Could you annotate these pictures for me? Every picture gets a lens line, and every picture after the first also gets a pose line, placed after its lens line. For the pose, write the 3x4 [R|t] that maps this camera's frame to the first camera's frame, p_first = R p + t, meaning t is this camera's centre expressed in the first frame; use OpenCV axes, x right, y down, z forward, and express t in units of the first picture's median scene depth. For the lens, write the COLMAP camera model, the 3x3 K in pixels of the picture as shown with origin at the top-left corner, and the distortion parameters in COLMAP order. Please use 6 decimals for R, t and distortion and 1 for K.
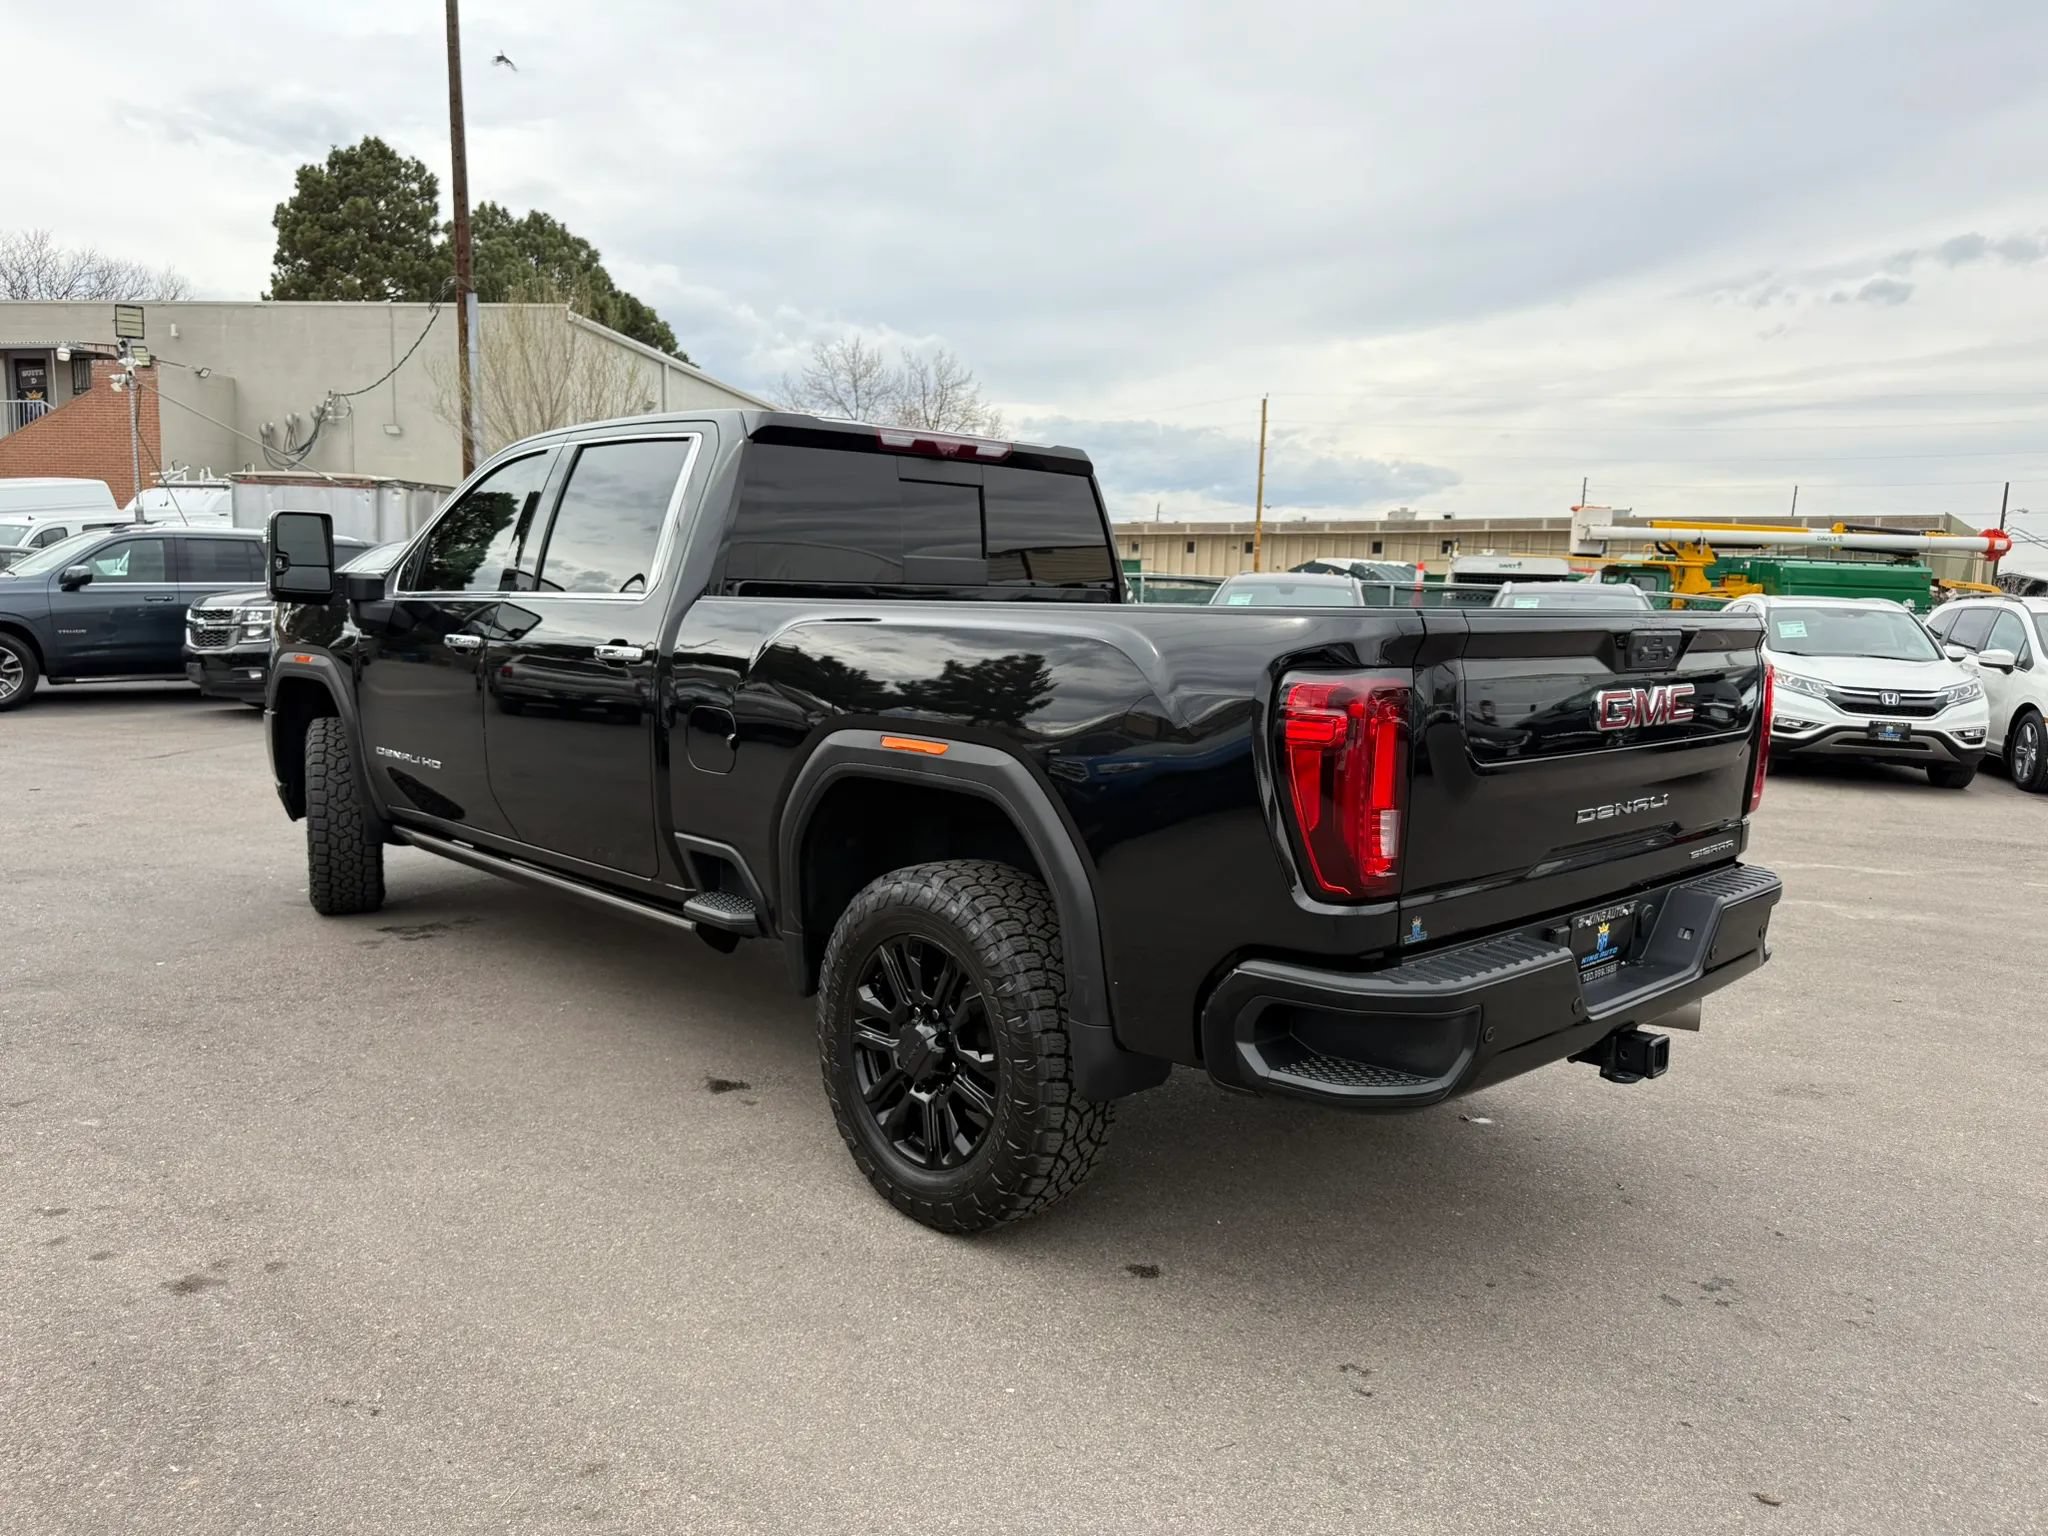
lens RADIAL K [[1458.4, 0, 1024.0], [0, 1458.4, 768.0], [0, 0, 1]] dist [0.036262, -0.028581]
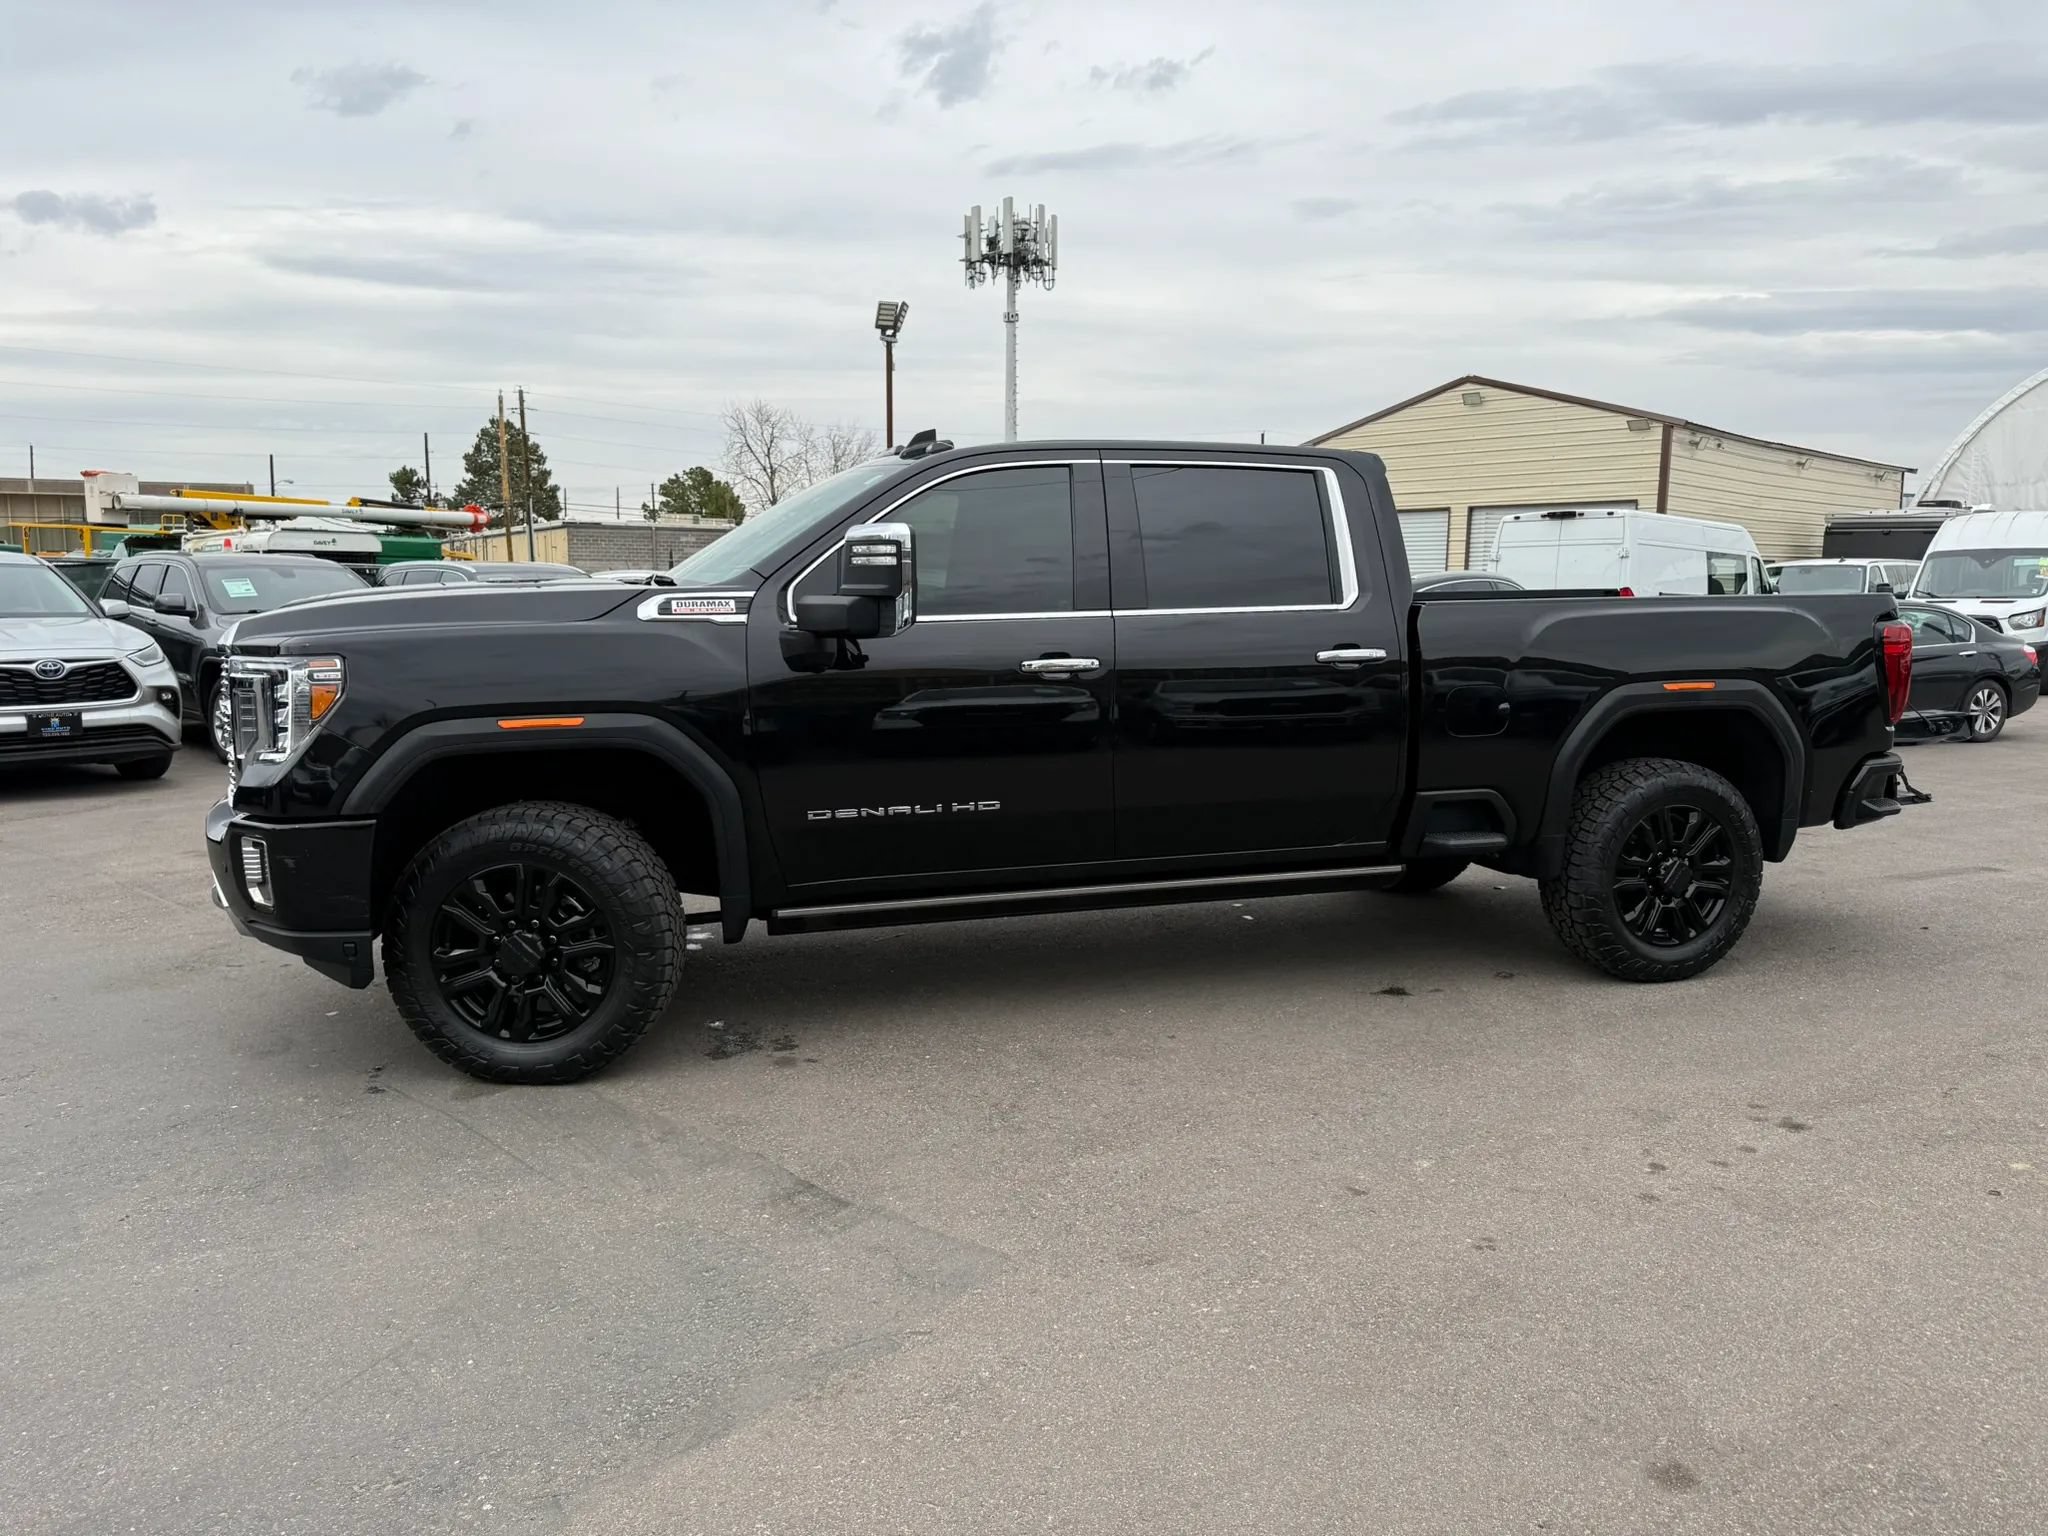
lens RADIAL K [[1445.4, 0, 1025.1], [0, 1445.4, 784.5], [0, 0, 1]] dist [0.079175, -0.104154]
pose [[0.447466, -0.151006, 0.881460, -0.184984], [0.119913, 0.986871, 0.108192, -0.017173], [-0.886225, 0.057287, 0.459699, 0.090552]]
